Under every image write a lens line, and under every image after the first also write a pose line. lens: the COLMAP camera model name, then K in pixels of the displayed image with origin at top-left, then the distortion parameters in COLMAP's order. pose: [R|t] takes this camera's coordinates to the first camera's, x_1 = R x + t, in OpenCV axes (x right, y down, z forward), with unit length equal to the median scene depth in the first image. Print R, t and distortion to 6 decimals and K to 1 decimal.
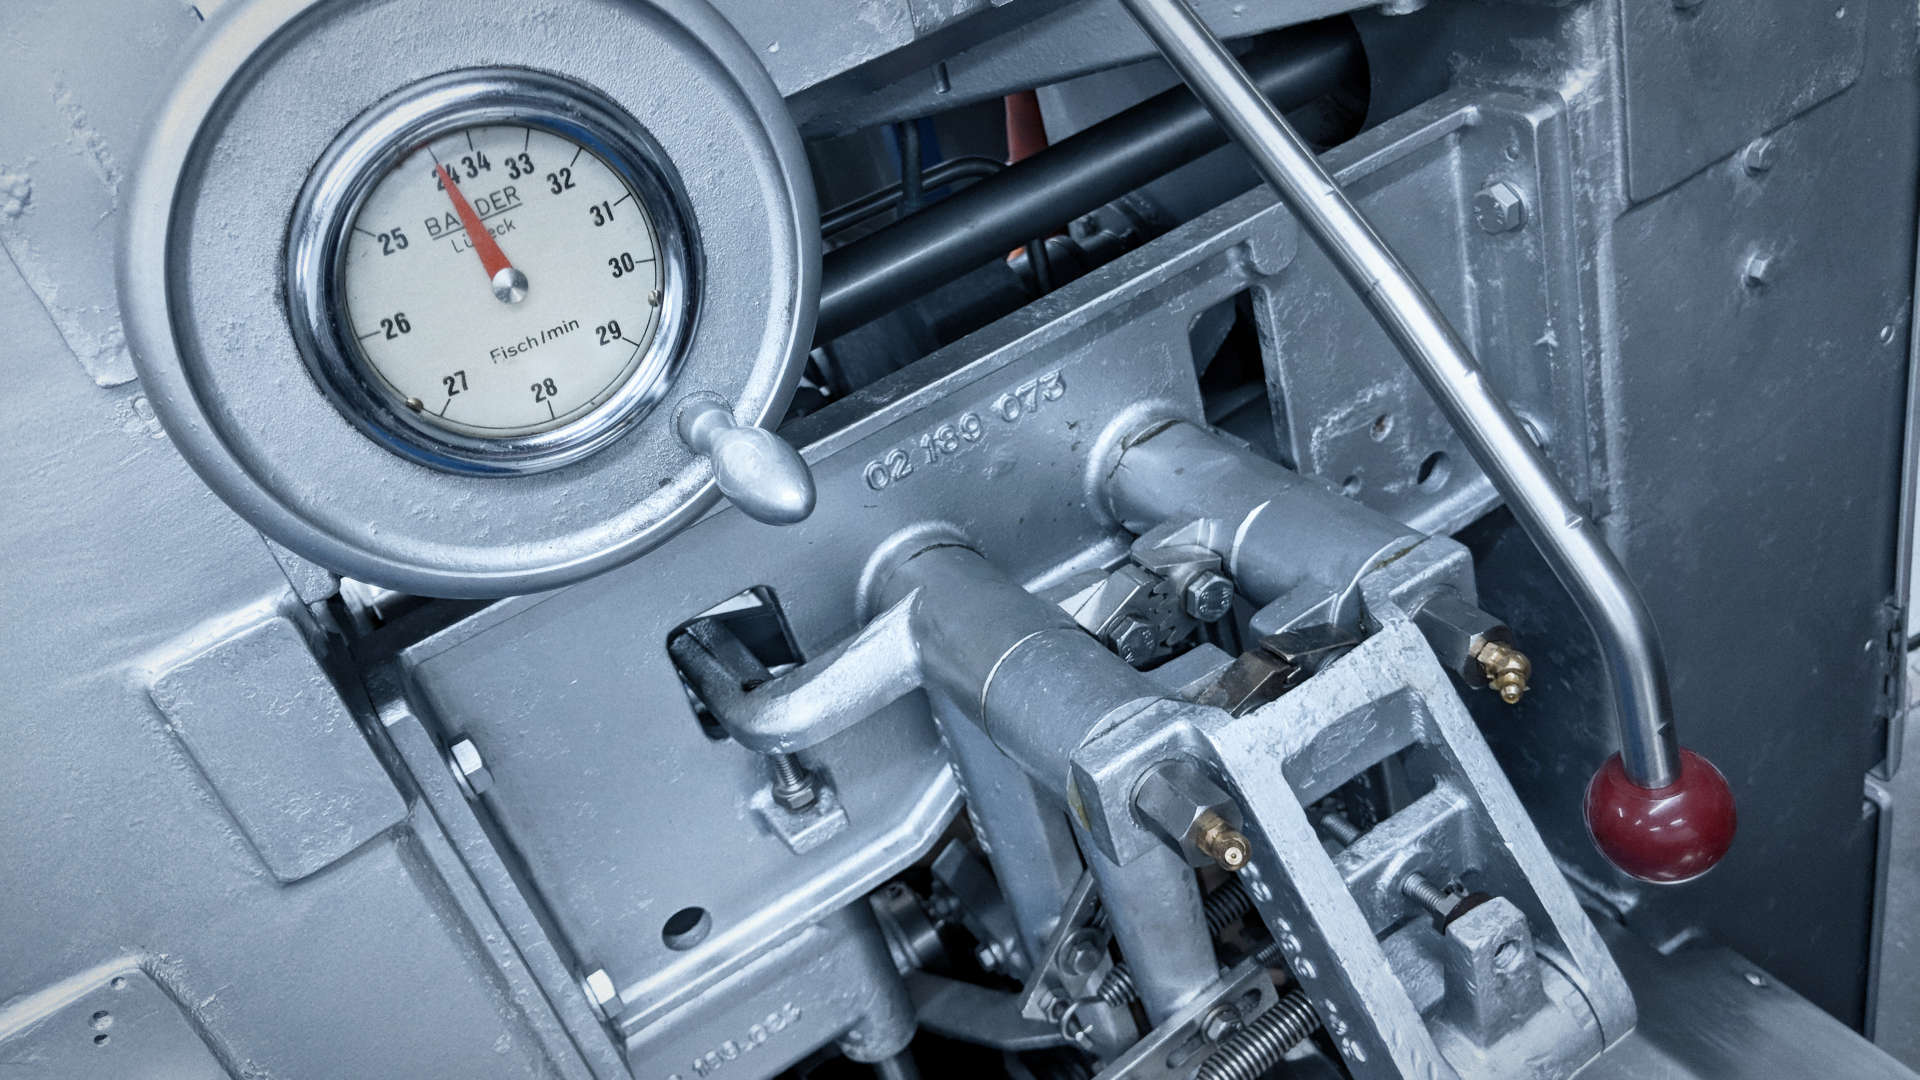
lens RADIAL K [[1503.5, 0, 960.0], [0, 1503.5, 540.0], [0, 0, 1]] dist [0.035881, -0.106387]
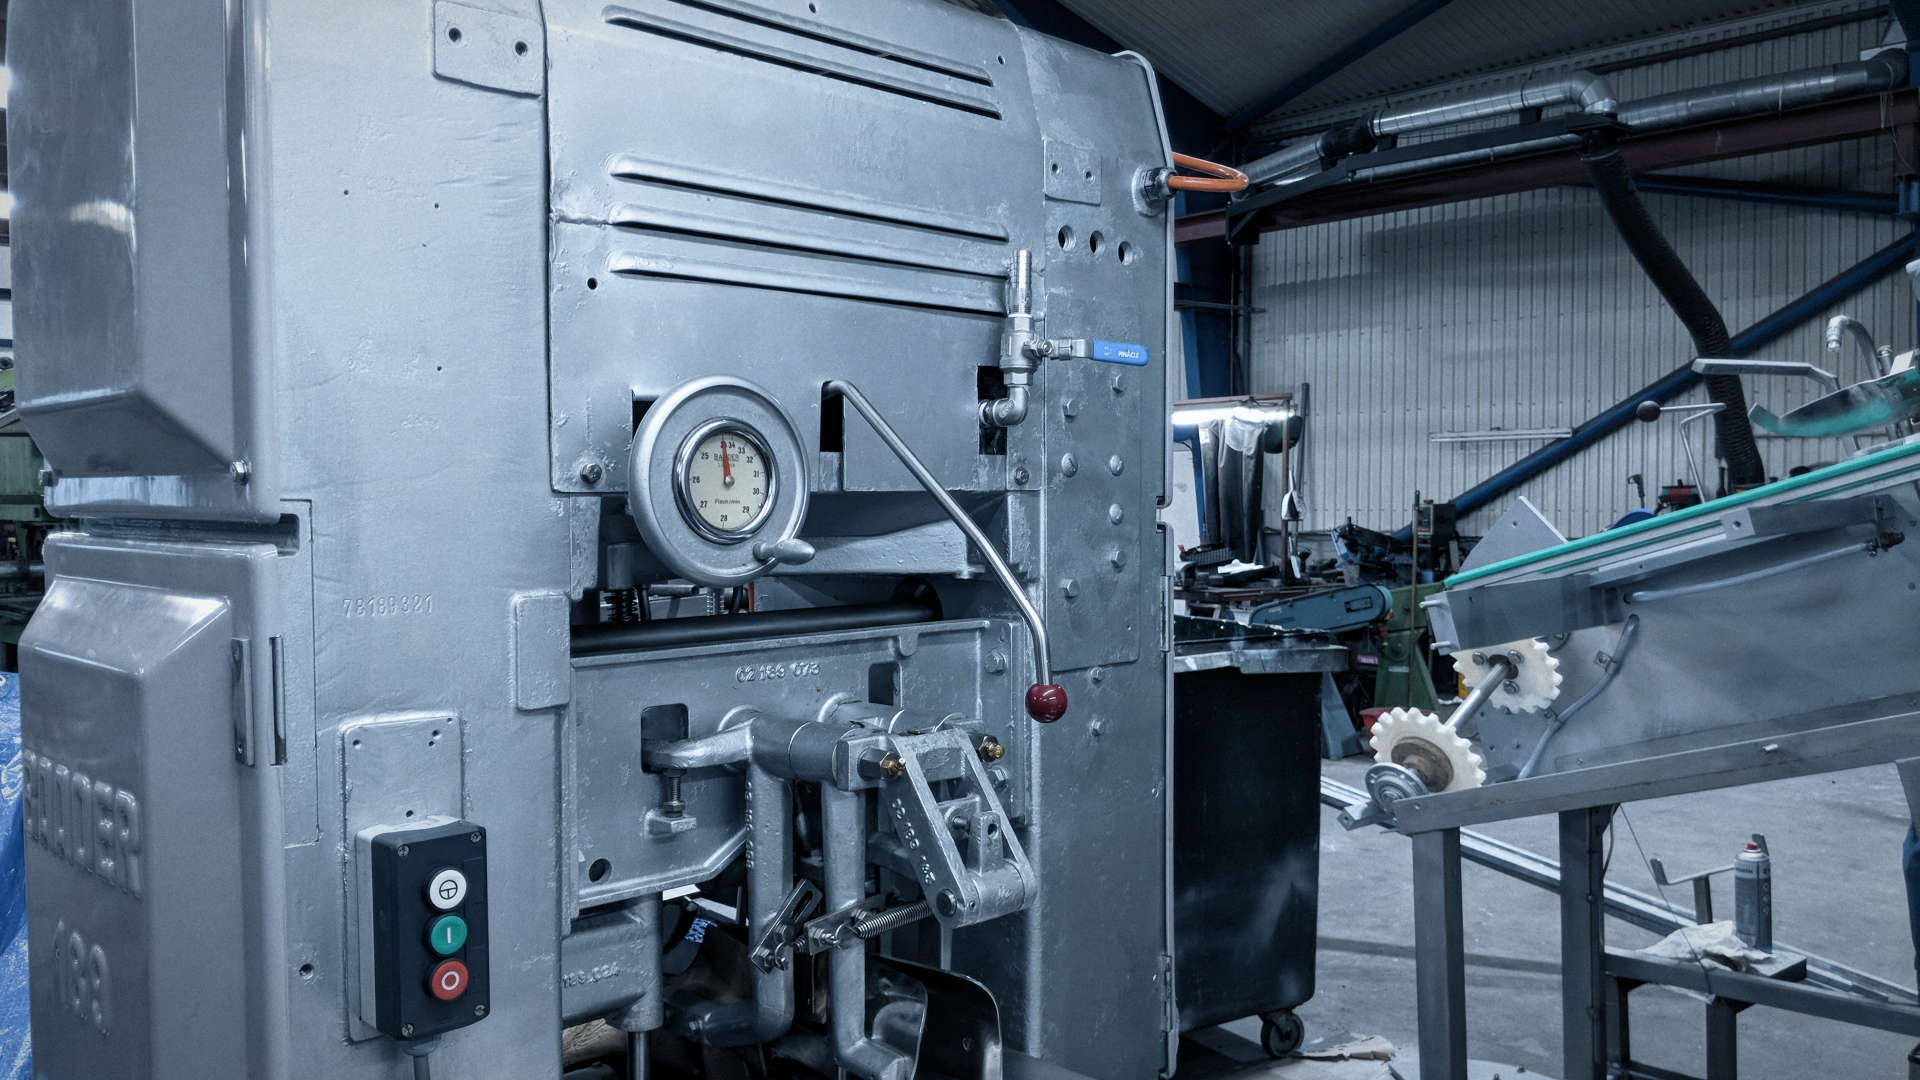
lens RADIAL K [[1503.5, 0, 960.0], [0, 1503.5, 540.0], [0, 0, 1]] dist [0.035881, -0.106387]
pose [[0.926546, 0.259850, 0.272012, -0.396131], [-0.062976, 0.820028, -0.568849, 1.001999], [-0.370873, 0.509934, 0.776158, -0.932423]]
